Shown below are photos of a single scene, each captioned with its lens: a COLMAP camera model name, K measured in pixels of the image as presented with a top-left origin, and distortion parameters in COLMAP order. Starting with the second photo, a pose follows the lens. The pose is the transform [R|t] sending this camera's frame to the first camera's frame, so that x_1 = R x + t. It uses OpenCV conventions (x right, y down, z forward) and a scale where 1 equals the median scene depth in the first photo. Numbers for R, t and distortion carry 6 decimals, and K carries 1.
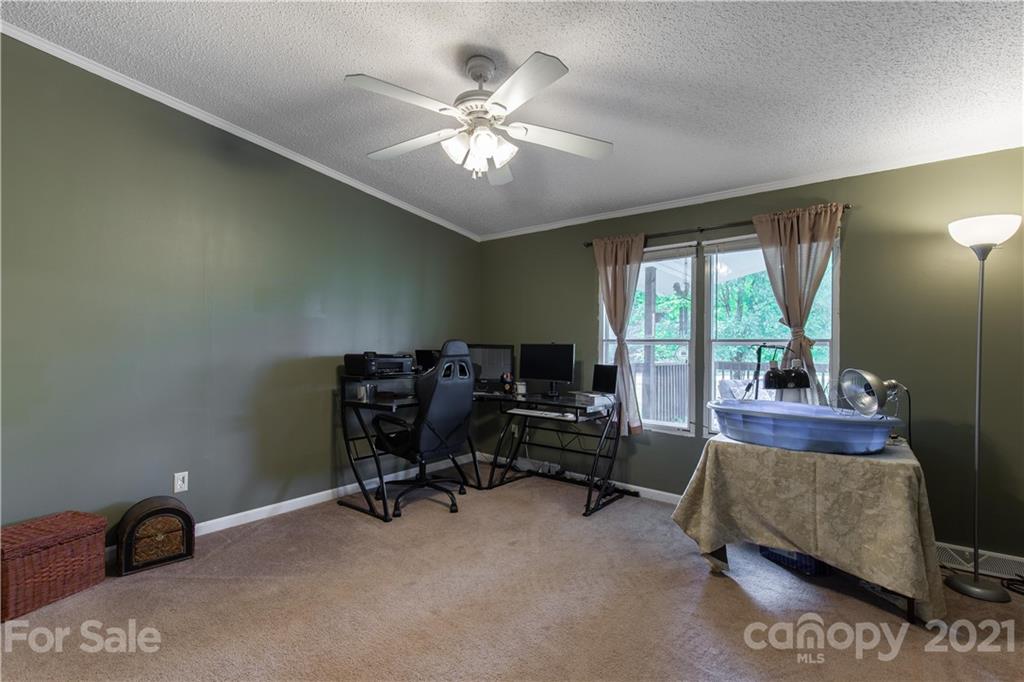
lens RADIAL K [[476.0, 0, 509.8], [0, 476.0, 343.5], [0, 0, 1]] dist [-0.013760, -0.000274]
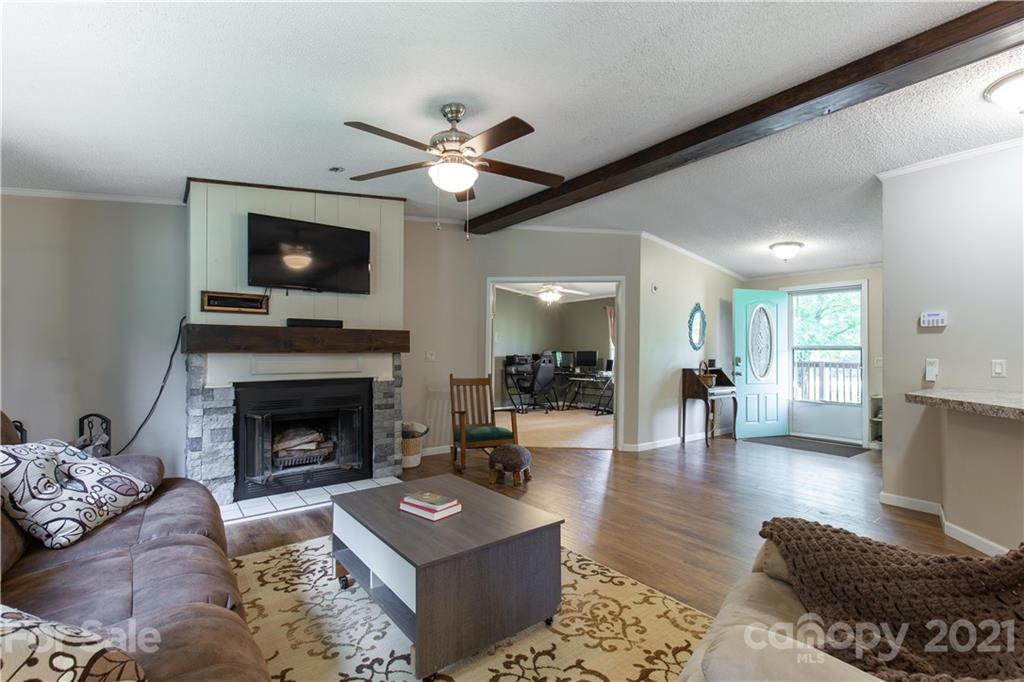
lens RADIAL K [[476.0, 0, 510.4], [0, 476.0, 344.2], [0, 0, 1]] dist [-0.013760, -0.000274]
pose [[0.971686, -0.011679, -0.235985, 0.287230], [0.011771, 0.999930, -0.001015, -0.036818], [0.235980, -0.001791, 0.971756, -1.486336]]
